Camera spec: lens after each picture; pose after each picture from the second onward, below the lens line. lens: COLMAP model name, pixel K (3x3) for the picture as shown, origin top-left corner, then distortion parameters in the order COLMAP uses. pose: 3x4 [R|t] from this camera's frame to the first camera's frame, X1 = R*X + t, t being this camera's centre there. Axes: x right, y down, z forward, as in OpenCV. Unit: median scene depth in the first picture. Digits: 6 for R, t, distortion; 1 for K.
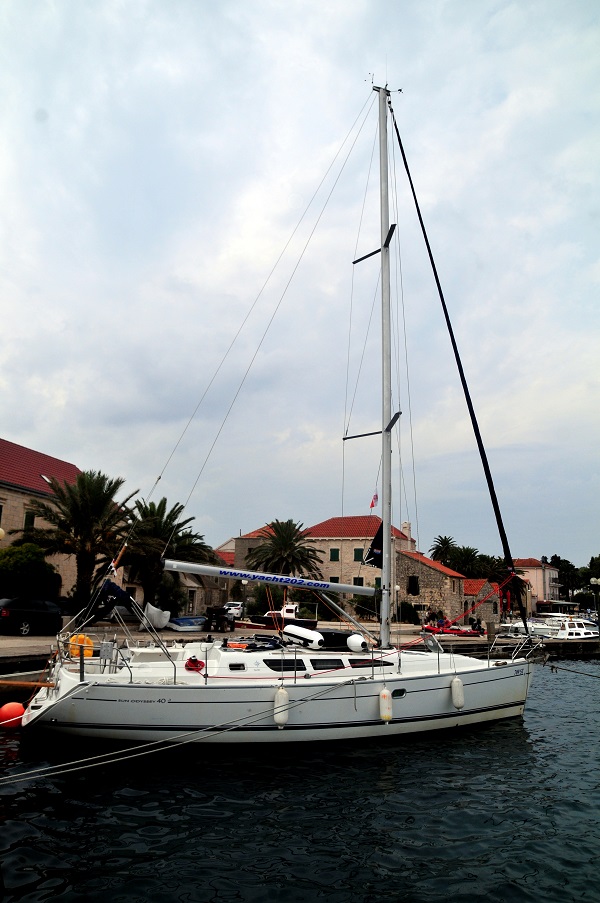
lens RADIAL K [[655.6, 0, 291.3], [0, 655.6, 449.3], [0, 0, 1]] dist [-0.101912, 0.031608]
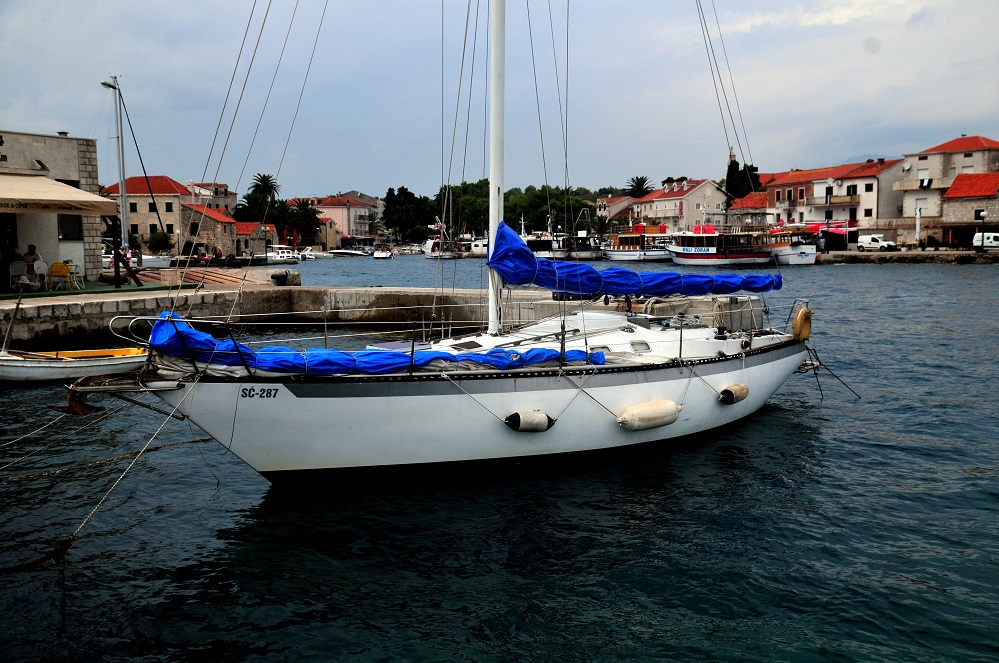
lens RADIAL K [[987.0, 0, 503.7], [0, 987.0, 332.6], [0, 0, 1]] dist [0.010408, 0.000000]
pose [[0.929065, -0.074653, 0.362306, 0.018692], [-0.045111, 0.949250, 0.311271, -0.254102], [-0.367157, -0.305534, 0.878547, -1.104783]]
